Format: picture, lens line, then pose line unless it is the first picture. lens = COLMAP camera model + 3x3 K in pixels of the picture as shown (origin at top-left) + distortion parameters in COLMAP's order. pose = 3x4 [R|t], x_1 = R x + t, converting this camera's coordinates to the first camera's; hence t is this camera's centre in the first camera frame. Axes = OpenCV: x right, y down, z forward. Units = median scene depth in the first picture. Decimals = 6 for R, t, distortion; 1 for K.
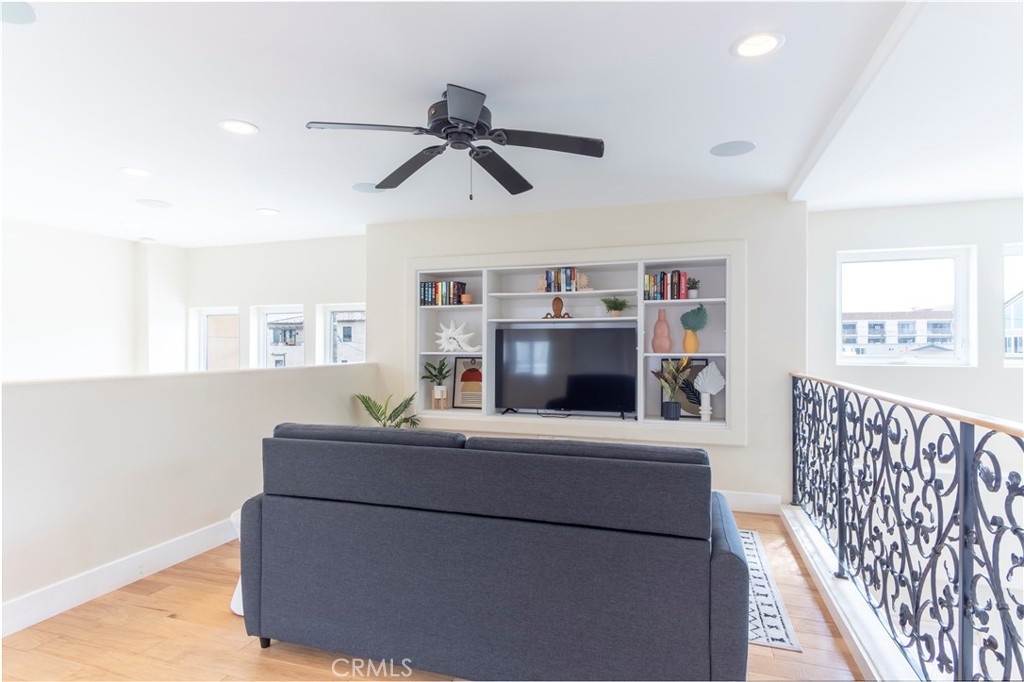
lens RADIAL K [[544.3, 0, 511.7], [0, 544.3, 346.7], [0, 0, 1]] dist [-0.003843, 0.001341]
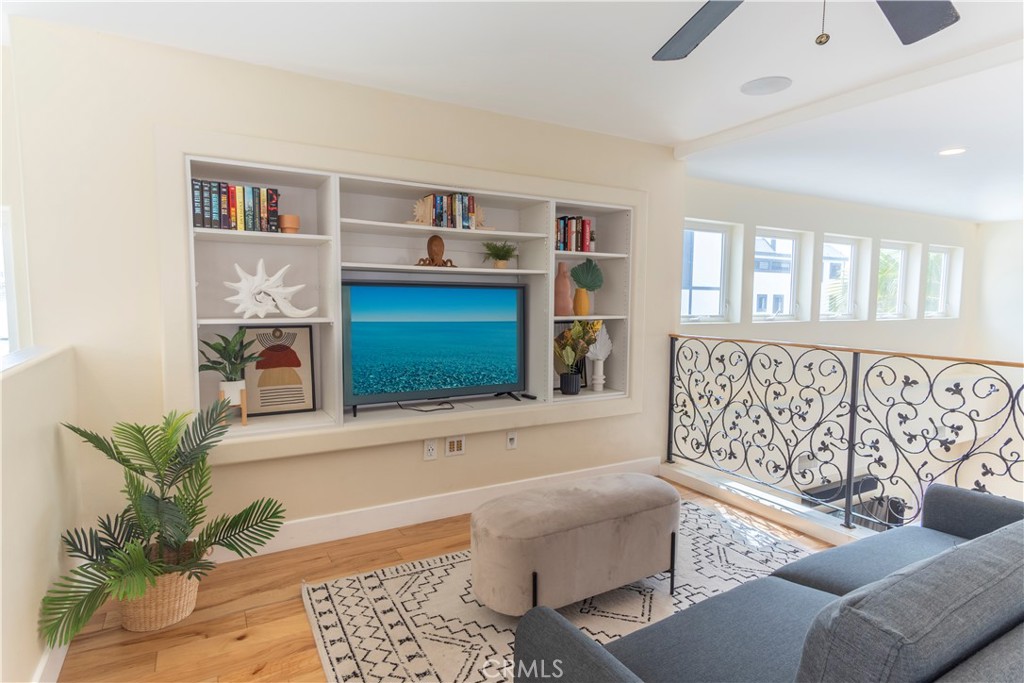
lens RADIAL K [[544.3, 0, 518.4], [0, 544.3, 343.6], [0, 0, 1]] dist [-0.003843, 0.001341]
pose [[0.675523, -0.053996, 0.735359, -0.357337], [-0.007890, 0.996729, 0.080436, -0.011404], [-0.737297, -0.060139, 0.672887, 0.459332]]
